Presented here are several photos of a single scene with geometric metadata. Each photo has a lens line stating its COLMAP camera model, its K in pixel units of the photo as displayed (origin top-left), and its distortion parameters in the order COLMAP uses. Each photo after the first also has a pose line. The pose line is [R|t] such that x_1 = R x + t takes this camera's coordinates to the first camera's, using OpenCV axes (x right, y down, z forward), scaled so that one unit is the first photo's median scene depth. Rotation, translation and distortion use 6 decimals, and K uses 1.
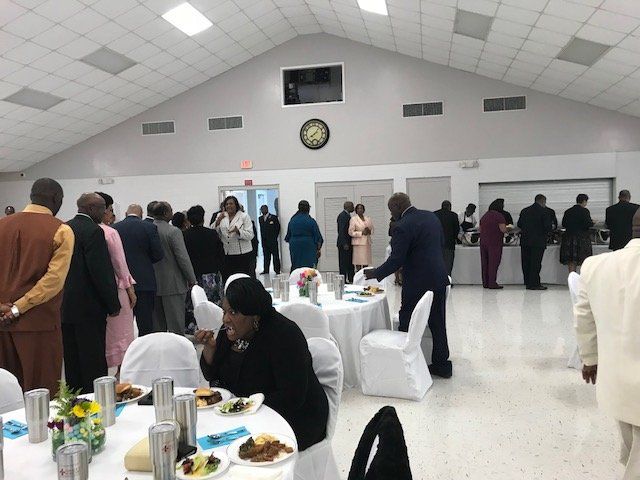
lens RADIAL K [[529.8, 0, 320.5], [0, 529.8, 240.6], [0, 0, 1]] dist [0.015564, -0.000674]
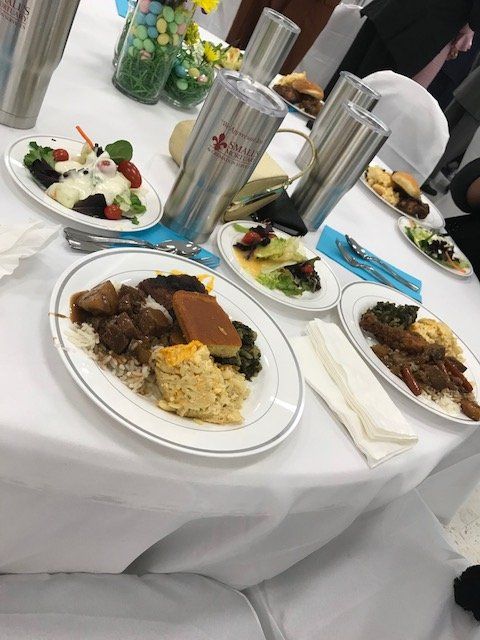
lens RADIAL K [[529.8, 0, 240.1], [0, 529.8, 320.6], [0, 0, 1]] dist [0.015564, -0.000674]
pose [[0.607979, 0.722515, -0.329140, -0.077718], [-0.527224, 0.677363, 0.513044, 0.255353], [0.593629, -0.138389, 0.792750, 0.639580]]
